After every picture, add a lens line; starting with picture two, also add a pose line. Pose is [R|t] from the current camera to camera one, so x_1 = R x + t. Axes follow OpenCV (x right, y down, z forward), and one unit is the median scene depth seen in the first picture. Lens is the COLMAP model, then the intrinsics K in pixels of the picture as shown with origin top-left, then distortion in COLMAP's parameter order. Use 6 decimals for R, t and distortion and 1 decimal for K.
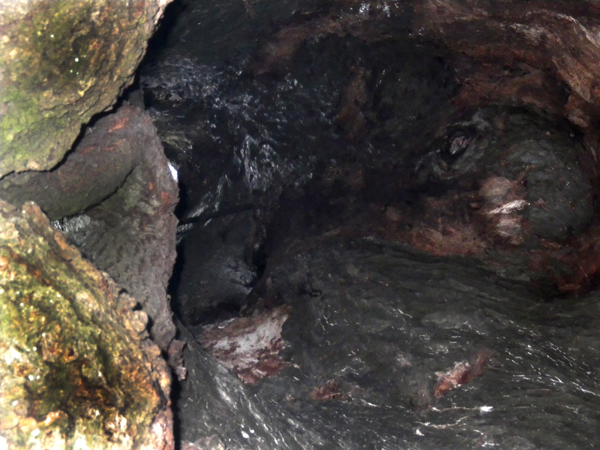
lens RADIAL K [[1127.5, 0, 300.0], [0, 1127.5, 225.0], [0, 0, 1]] dist [0.012694, -0.037607]
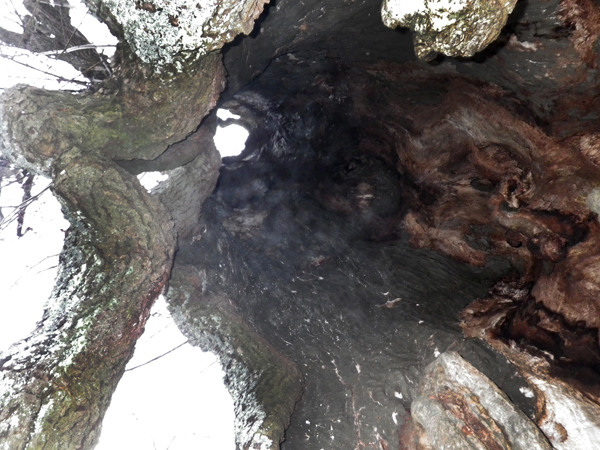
lens RADIAL K [[507.5, 0, 300.0], [0, 507.5, 225.0], [0, 0, 1]] dist [0.038468, -0.049965]
pose [[0.965712, 0.259522, 0.006942, 0.069665], [-0.258239, 0.957500, 0.128475, -0.071466], [0.026695, -0.125862, 0.991688, -0.090198]]
